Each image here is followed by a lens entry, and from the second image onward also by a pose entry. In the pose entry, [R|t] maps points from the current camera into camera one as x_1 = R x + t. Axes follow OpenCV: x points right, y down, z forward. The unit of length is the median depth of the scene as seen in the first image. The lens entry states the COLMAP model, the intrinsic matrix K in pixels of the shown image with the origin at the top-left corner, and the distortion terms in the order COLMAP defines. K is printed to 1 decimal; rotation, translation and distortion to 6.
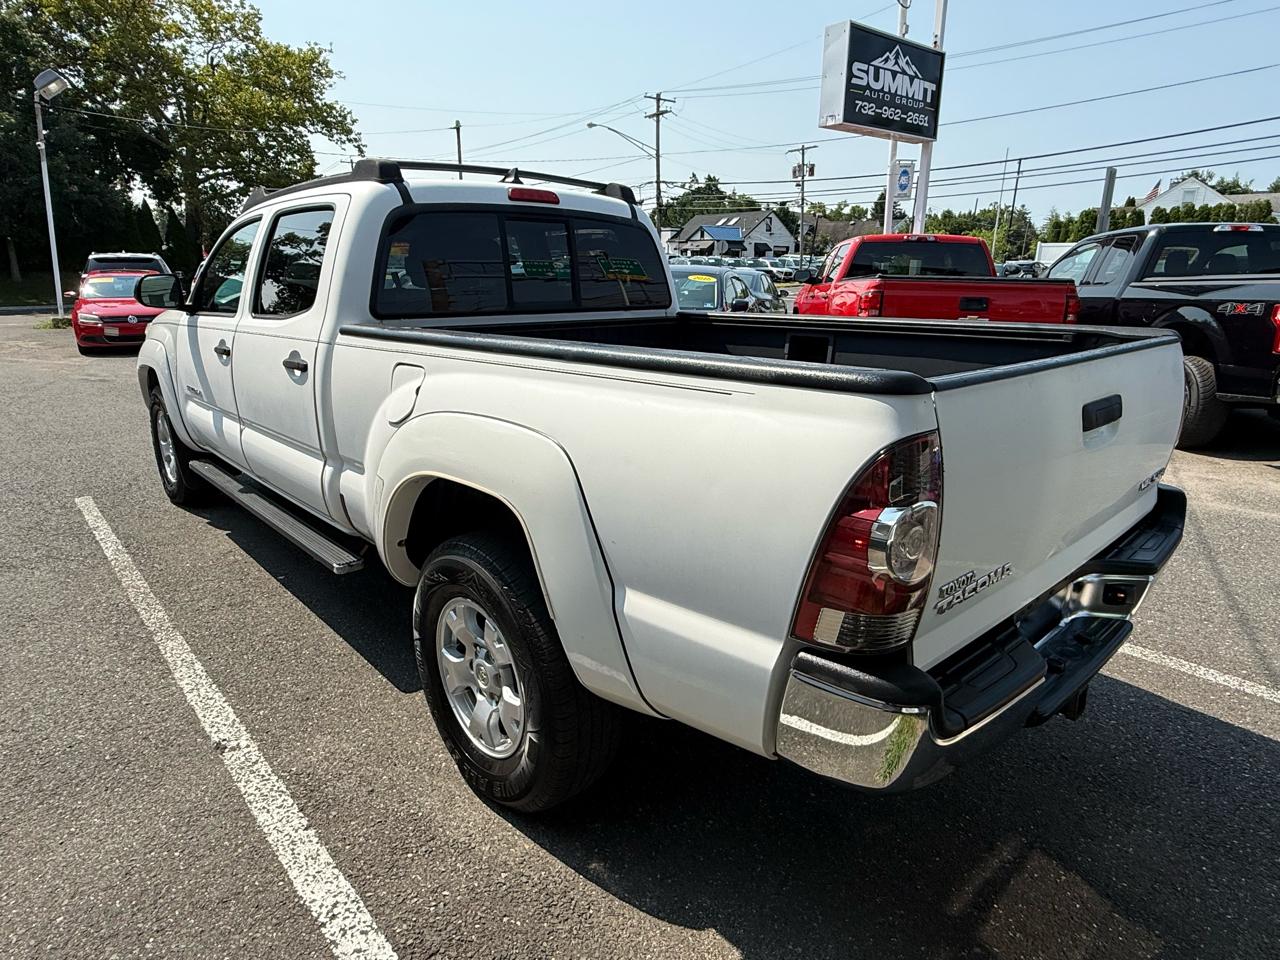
lens RADIAL K [[748.9, 0, 635.4], [0, 748.9, 481.2], [0, 0, 1]] dist [-0.008778, 0.007925]
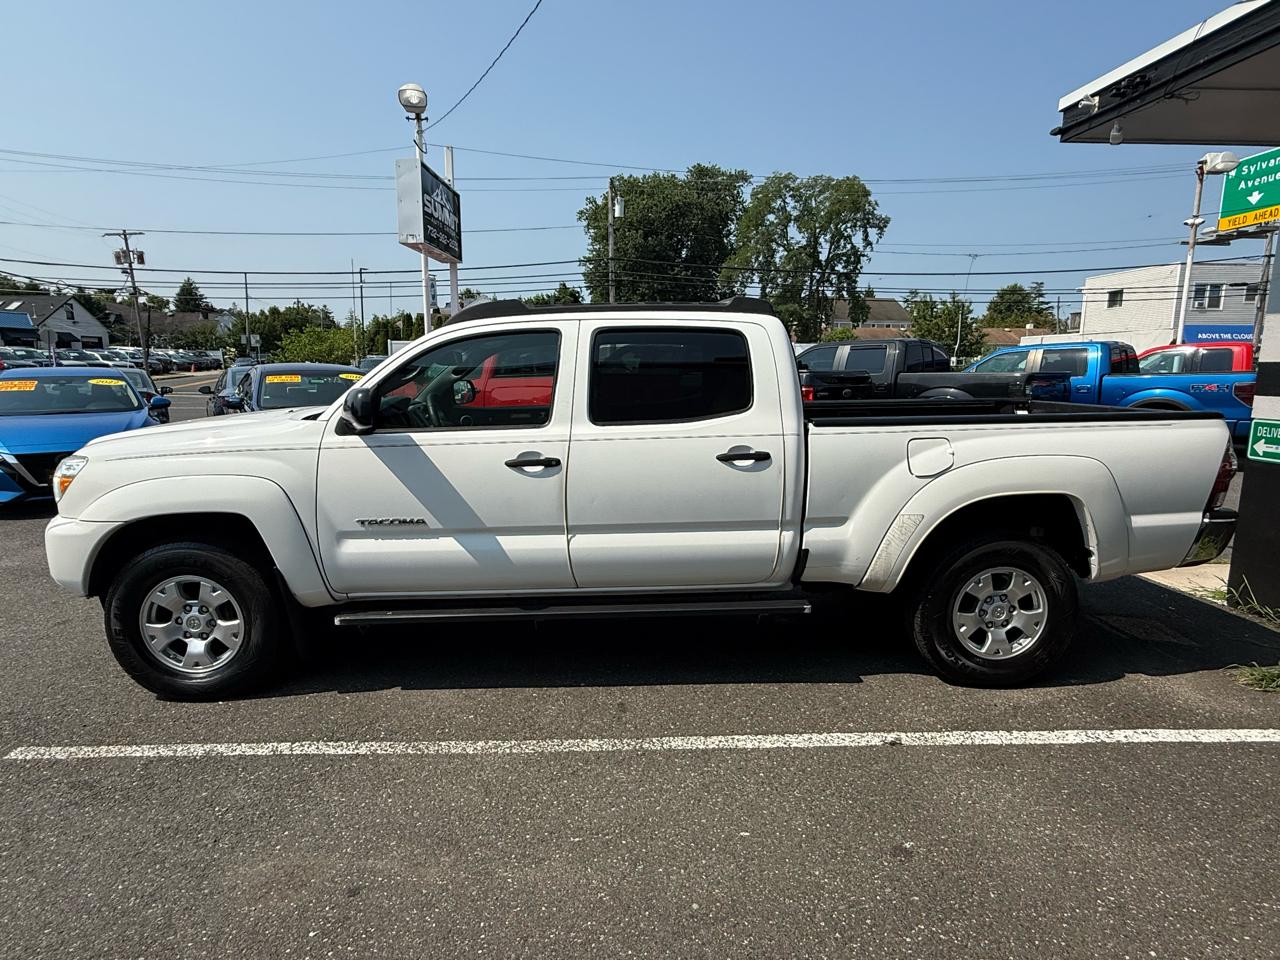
lens RADIAL K [[715.7, 0, 639.6], [0, 715.7, 478.6], [0, 0, 1]] dist [0.003951, -0.002534]
pose [[0.639517, -0.124907, 0.758562, -0.558393], [0.210450, 0.977466, -0.016471, -0.053199], [-0.739411, 0.170173, 0.651393, 0.142256]]
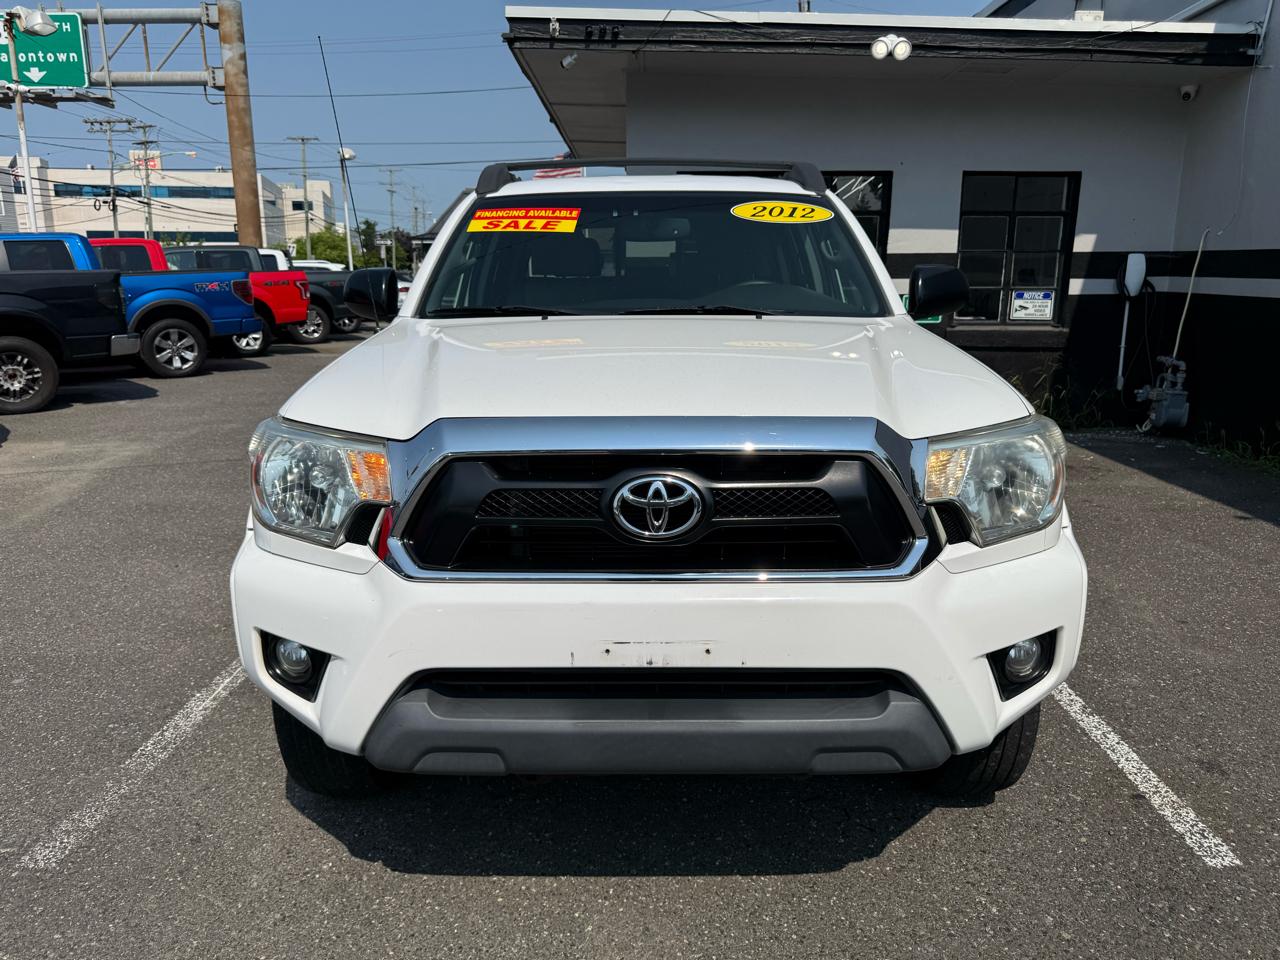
lens RADIAL K [[909.1, 0, 639.8], [0, 909.1, 477.3], [0, 0, 1]] dist [0.032112, -0.039358]
pose [[-0.734754, -0.153230, 0.660801, -0.537708], [0.182619, 0.893503, 0.410247, -0.261580], [-0.653289, 0.422106, -0.628522, 0.940001]]
